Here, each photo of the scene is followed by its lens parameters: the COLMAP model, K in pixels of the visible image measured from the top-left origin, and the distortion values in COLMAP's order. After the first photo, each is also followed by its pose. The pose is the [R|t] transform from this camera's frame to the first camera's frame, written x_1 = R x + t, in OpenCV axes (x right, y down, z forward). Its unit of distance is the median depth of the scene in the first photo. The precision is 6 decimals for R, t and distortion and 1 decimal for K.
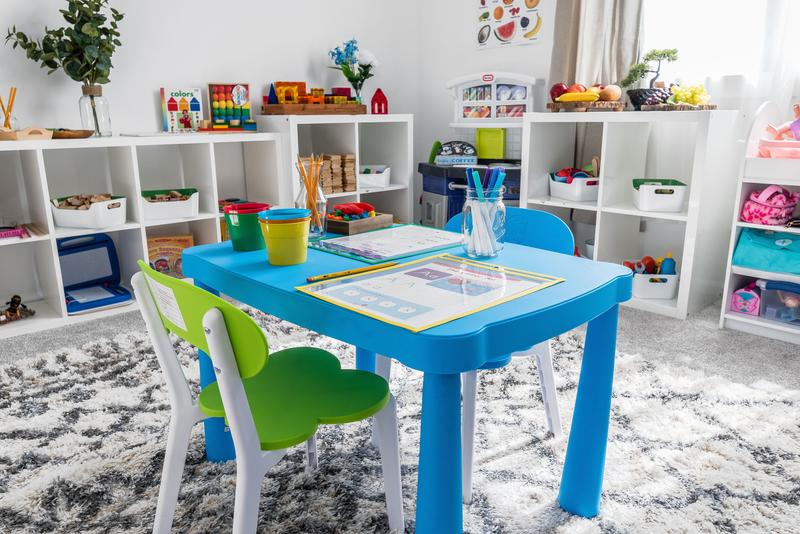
lens RADIAL K [[586.0, 0, 400.7], [0, 586.0, 259.4], [0, 0, 1]] dist [0.012170, 0.001456]
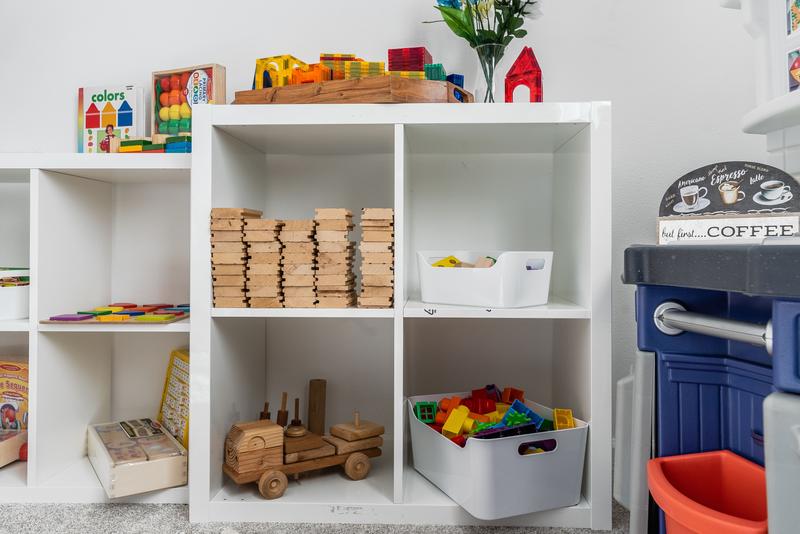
lens RADIAL K [[660.0, 0, 407.8], [0, 660.0, 242.3], [0, 0, 1]] dist [0.002191, -0.000897]
pose [[0.716664, 0.005438, -0.697398, 0.217880], [-0.176567, 0.968807, -0.173891, -0.089226], [0.674698, 0.247758, 0.695269, 0.731186]]
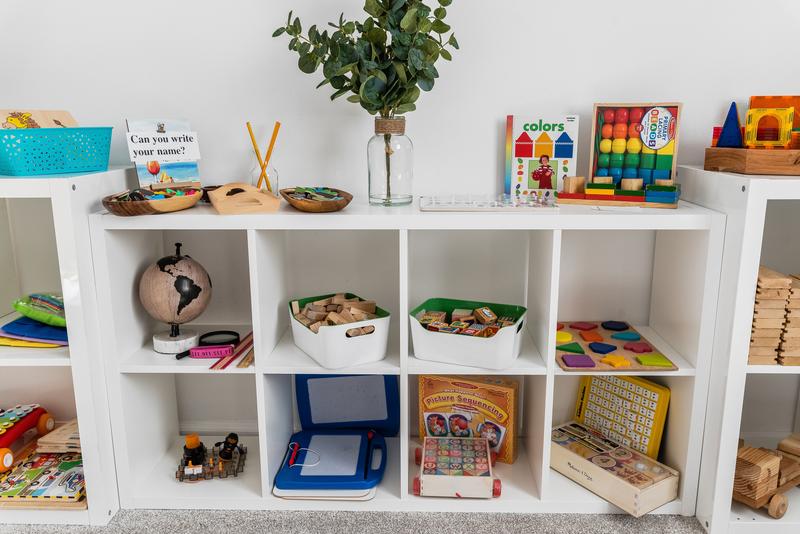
lens RADIAL K [[660.0, 0, 404.2], [0, 660.0, 271.9], [0, 0, 1]] dist [0.002191, -0.000897]
pose [[0.714224, 0.162993, -0.680675, -0.029918], [-0.170523, 0.983725, 0.056633, -0.149417], [0.678827, 0.075622, 0.730394, 0.443868]]
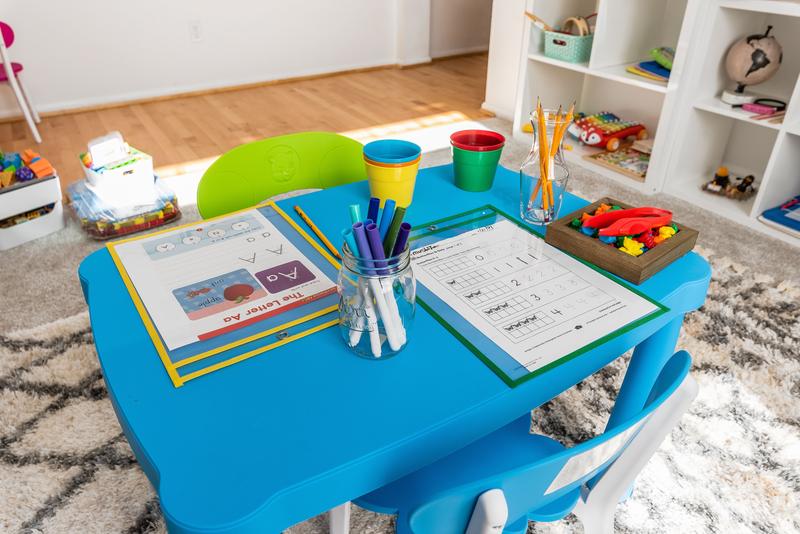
lens RADIAL K [[586.0, 0, 403.0], [0, 586.0, 265.3], [0, 0, 1]] dist [0.012170, 0.001456]
pose [[-0.175601, 0.520521, -0.835597, 0.236367], [-0.237047, 0.801456, 0.549069, -0.161132], [0.955496, 0.294493, -0.017349, 0.406685]]
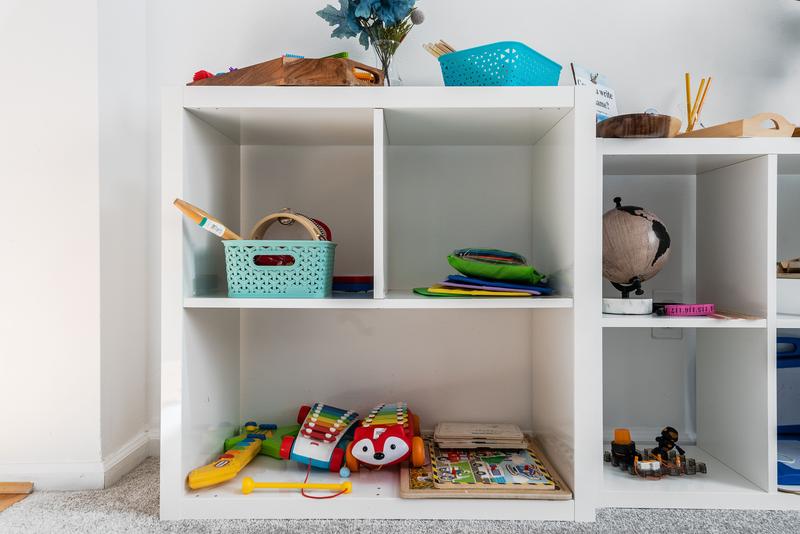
lens RADIAL K [[660.0, 0, 397.6], [0, 660.0, 259.9], [0, 0, 1]] dist [0.002191, -0.000897]
pose [[0.723063, 0.011828, -0.690681, -0.318547], [-0.175922, 0.970039, -0.167557, 0.044129], [0.668005, 0.242660, 0.703481, 0.274225]]
